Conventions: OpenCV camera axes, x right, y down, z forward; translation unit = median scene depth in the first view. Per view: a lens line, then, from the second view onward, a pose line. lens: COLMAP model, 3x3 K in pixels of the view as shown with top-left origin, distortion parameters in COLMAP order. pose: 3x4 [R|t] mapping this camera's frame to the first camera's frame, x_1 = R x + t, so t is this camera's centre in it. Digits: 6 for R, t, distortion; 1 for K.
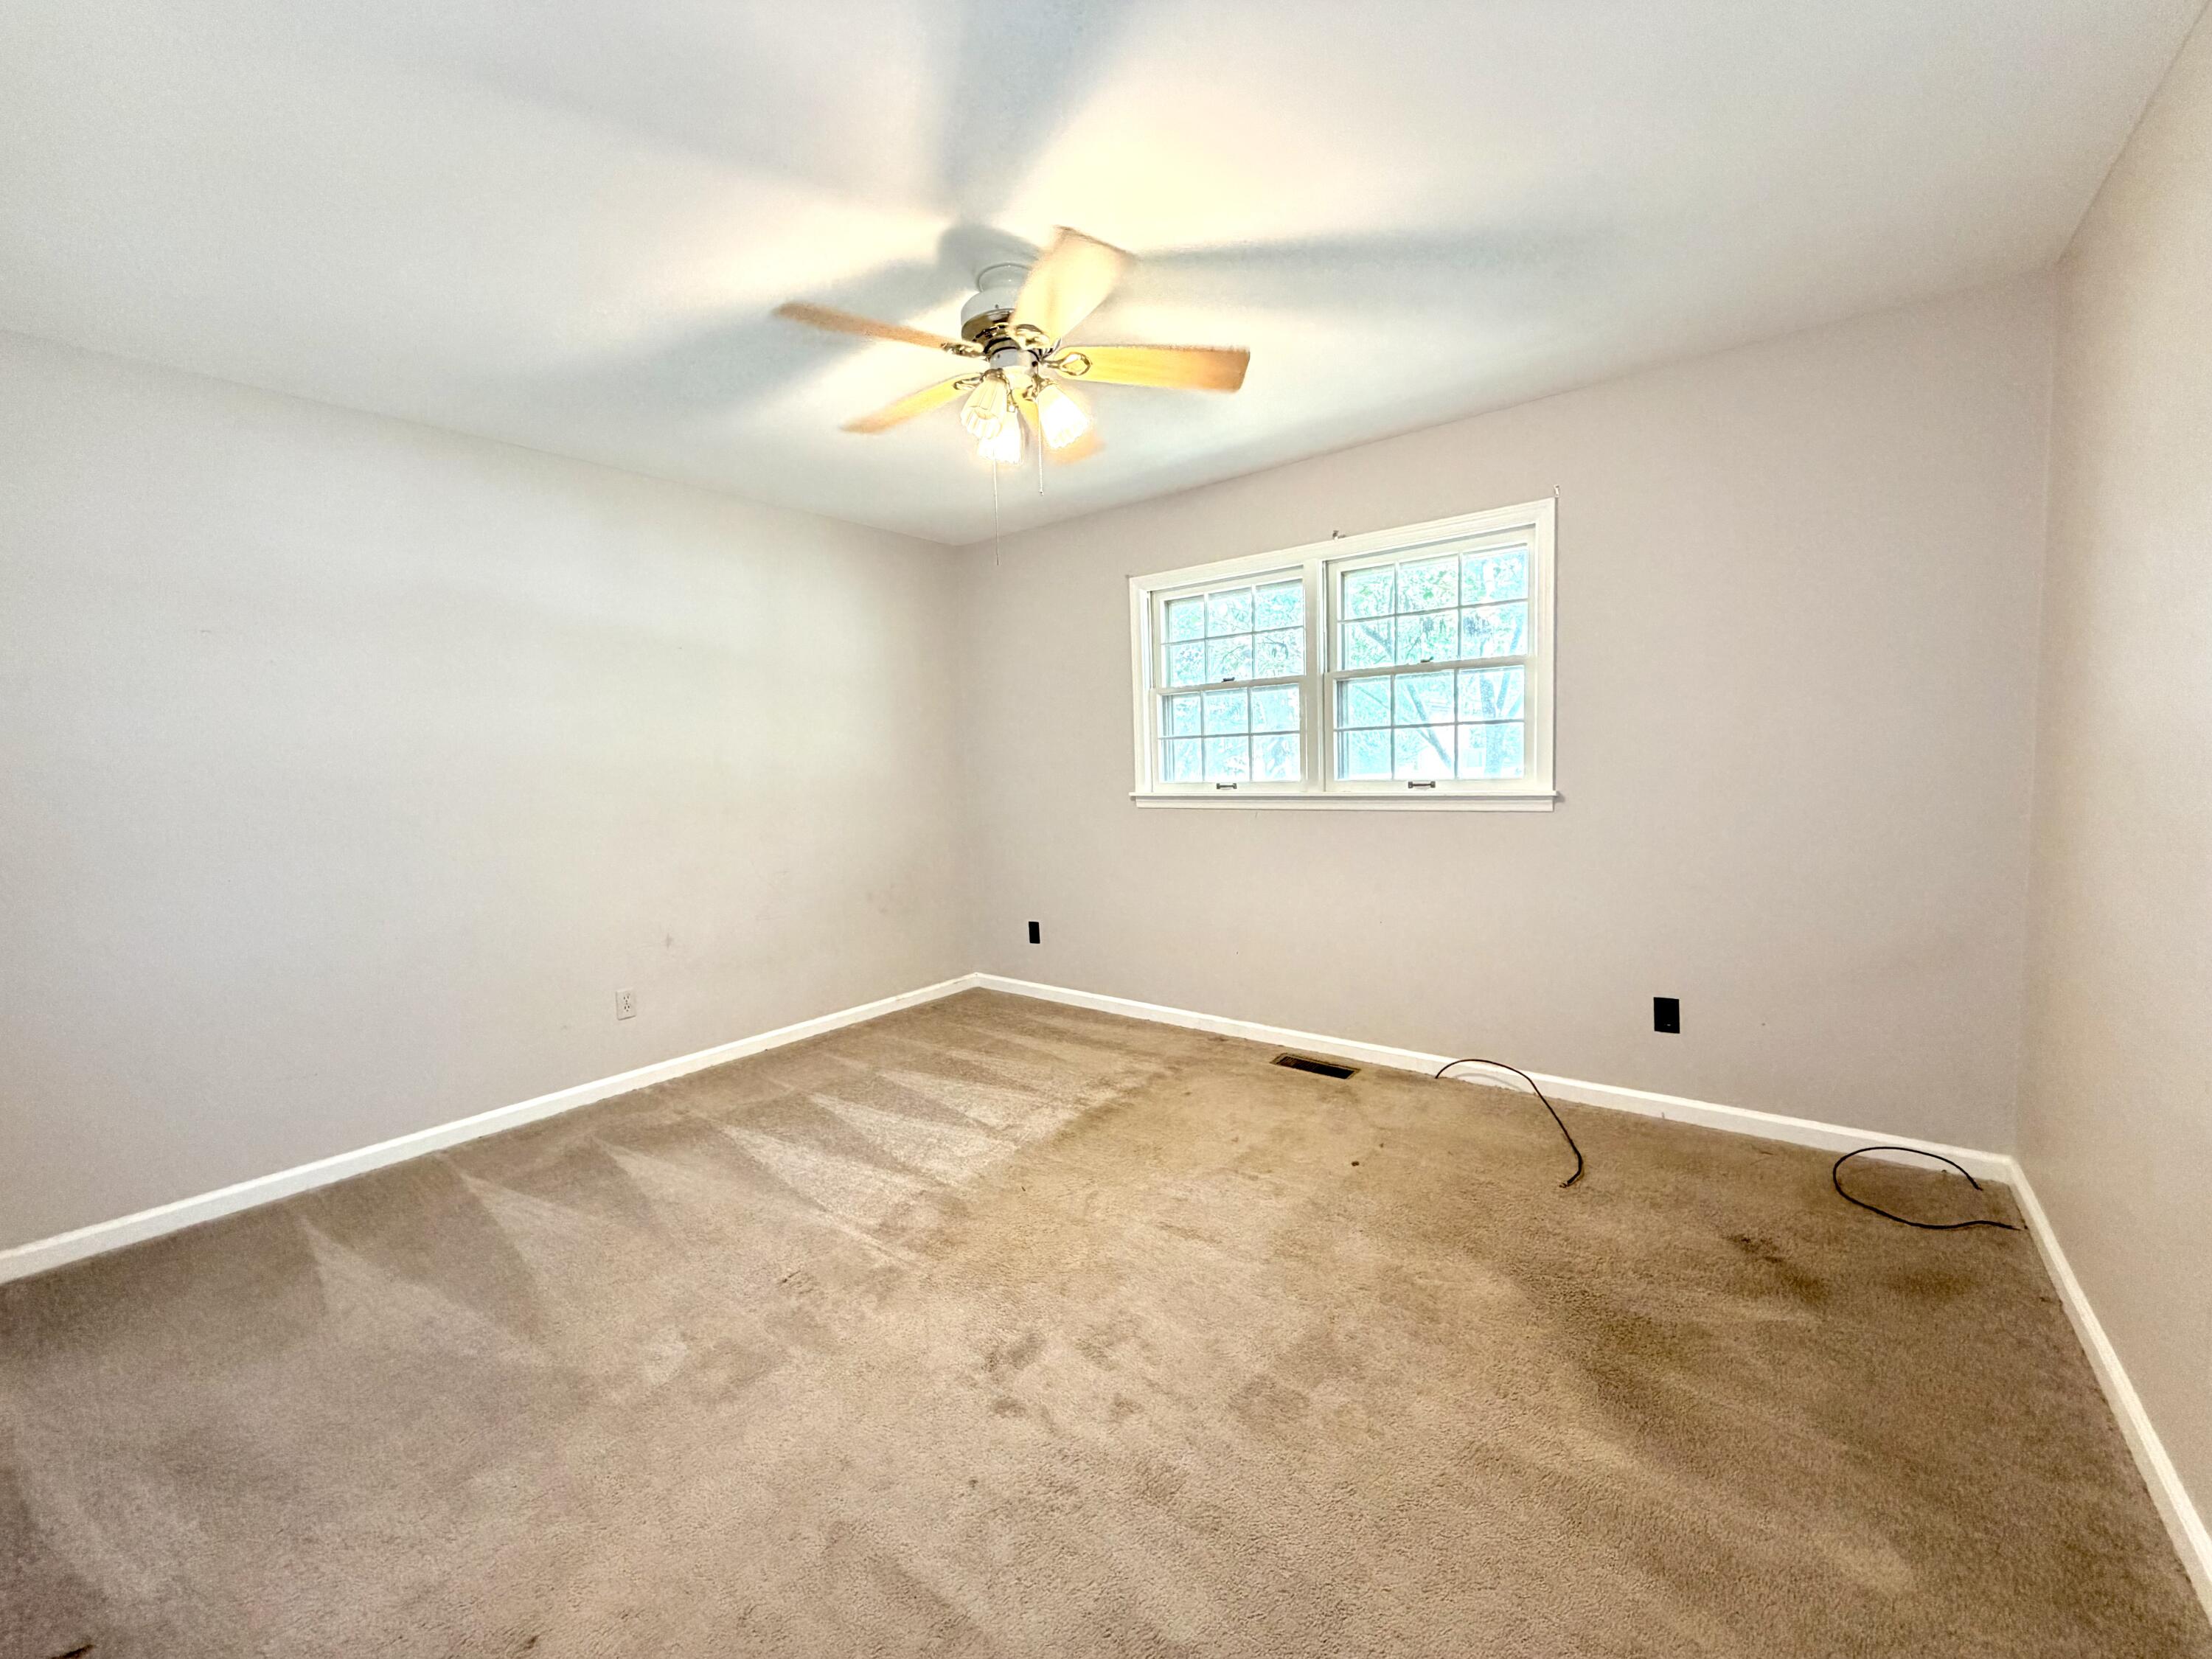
lens RADIAL K [[879.9, 0, 1098.2], [0, 879.9, 828.0], [0, 0, 1]] dist [-0.000201, -0.000106]
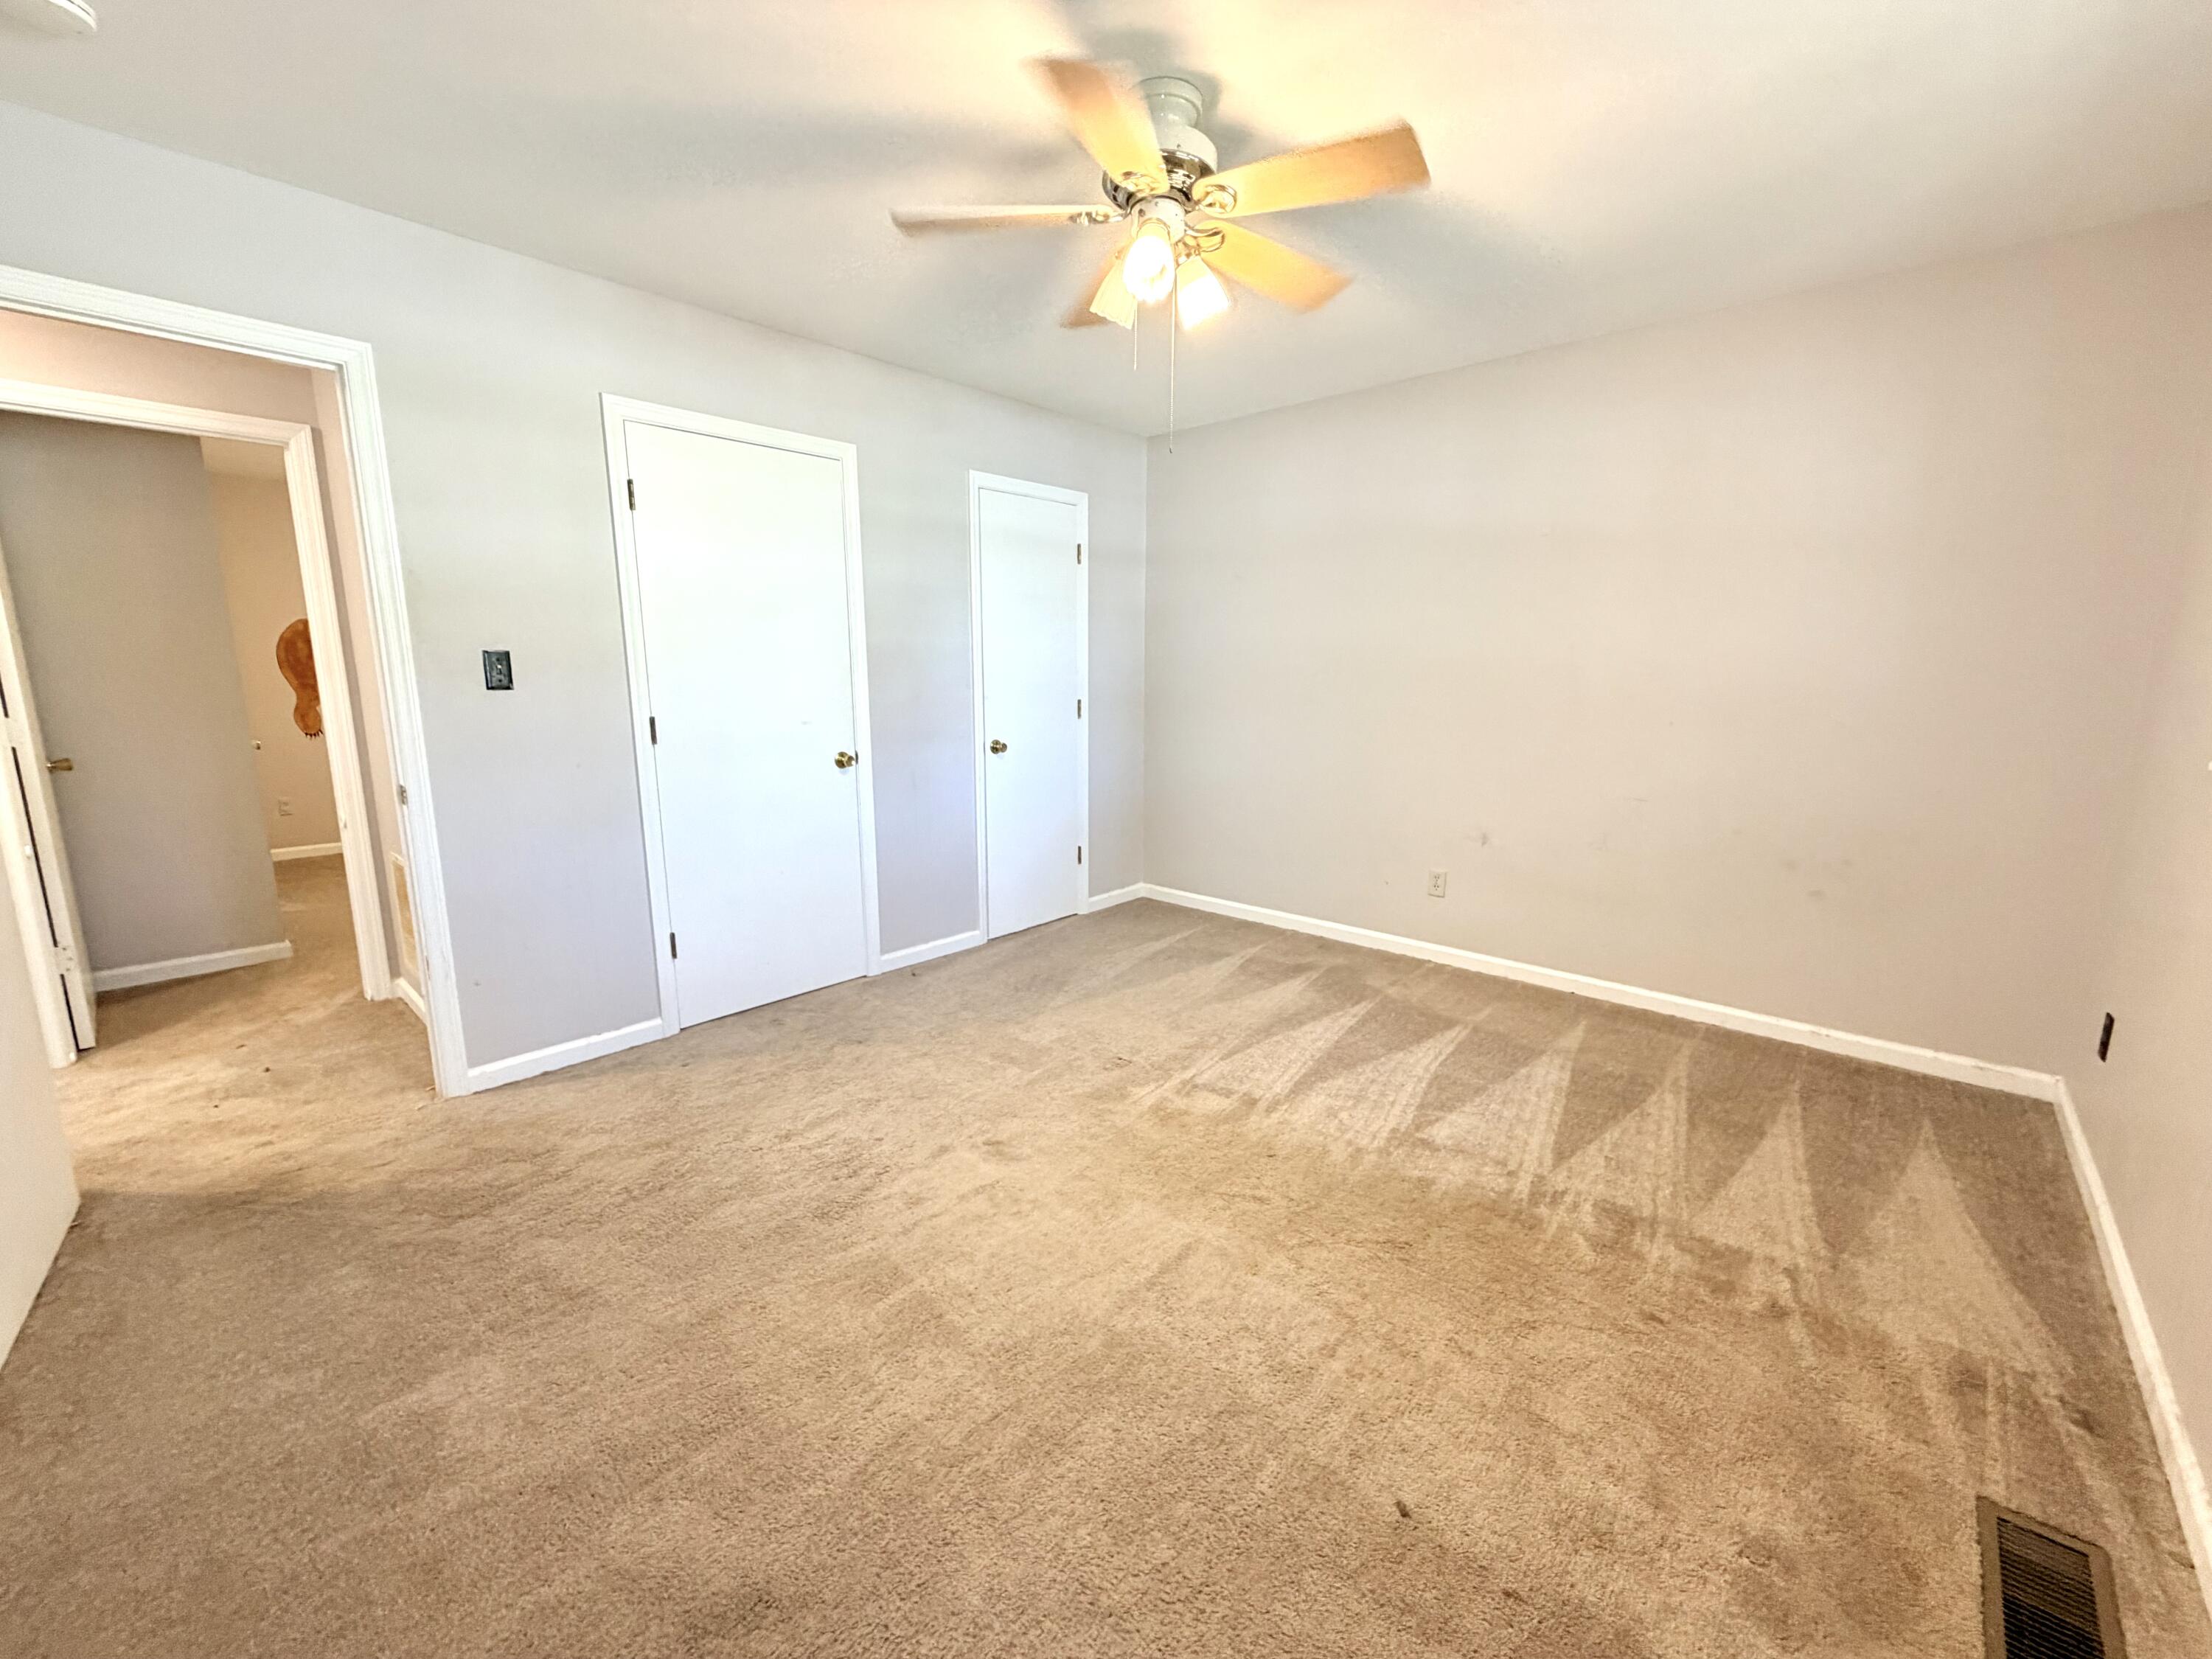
lens RADIAL K [[879.9, 0, 1098.2], [0, 879.9, 828.0], [0, 0, 1]] dist [-0.000201, -0.000106]
pose [[-0.079553, 0.205091, -0.975504, 0.620680], [-0.074657, 0.974632, 0.210996, -0.075968], [0.994031, 0.089614, -0.062223, 0.718324]]
